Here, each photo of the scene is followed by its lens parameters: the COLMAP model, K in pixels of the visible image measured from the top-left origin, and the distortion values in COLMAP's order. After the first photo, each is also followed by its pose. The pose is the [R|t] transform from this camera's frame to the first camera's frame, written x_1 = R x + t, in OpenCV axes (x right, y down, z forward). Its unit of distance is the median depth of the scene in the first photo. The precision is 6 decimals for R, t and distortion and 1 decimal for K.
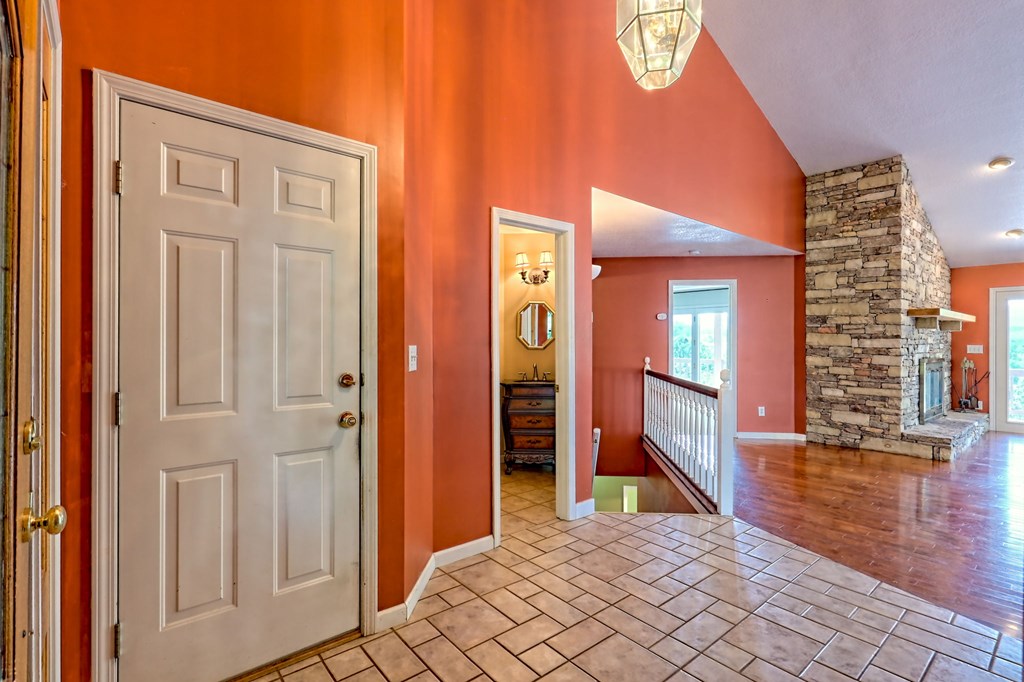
lens RADIAL K [[477.1, 0, 512.2], [0, 477.1, 339.7], [0, 0, 1]] dist [0.001539, 0.000179]
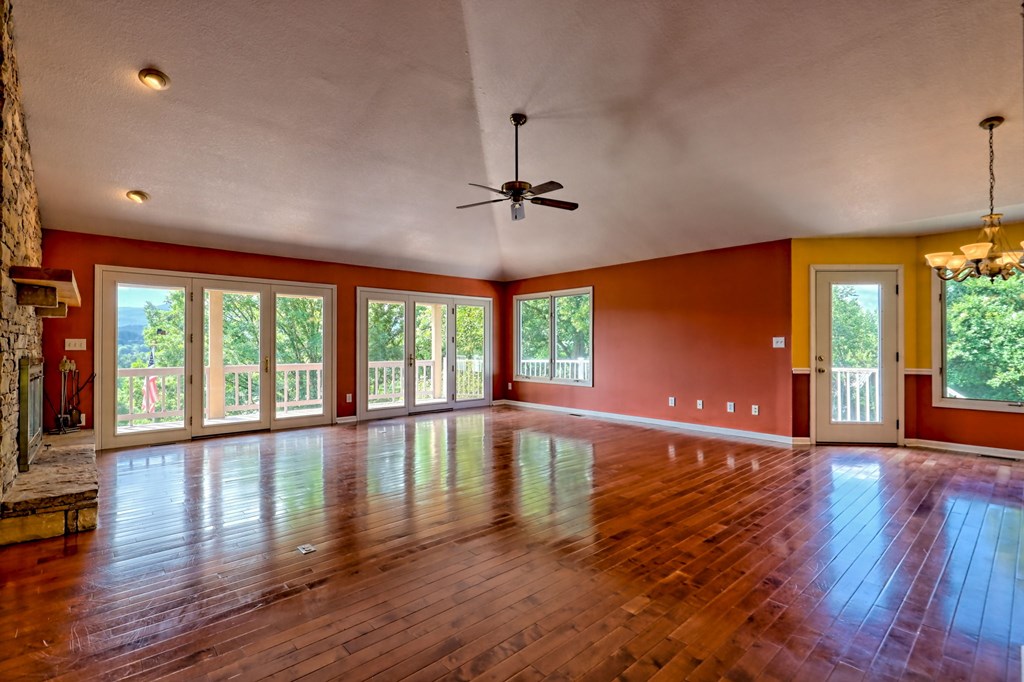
lens RADIAL K [[471.5, 0, 502.7], [0, 471.5, 339.2], [0, 0, 1]] dist [0.002004, 0.000468]
pose [[-0.026412, 0.008261, 0.999617, 0.236661], [0.002015, 0.999964, -0.008210, 0.019942], [-0.999649, 0.001798, -0.026428, 0.383340]]
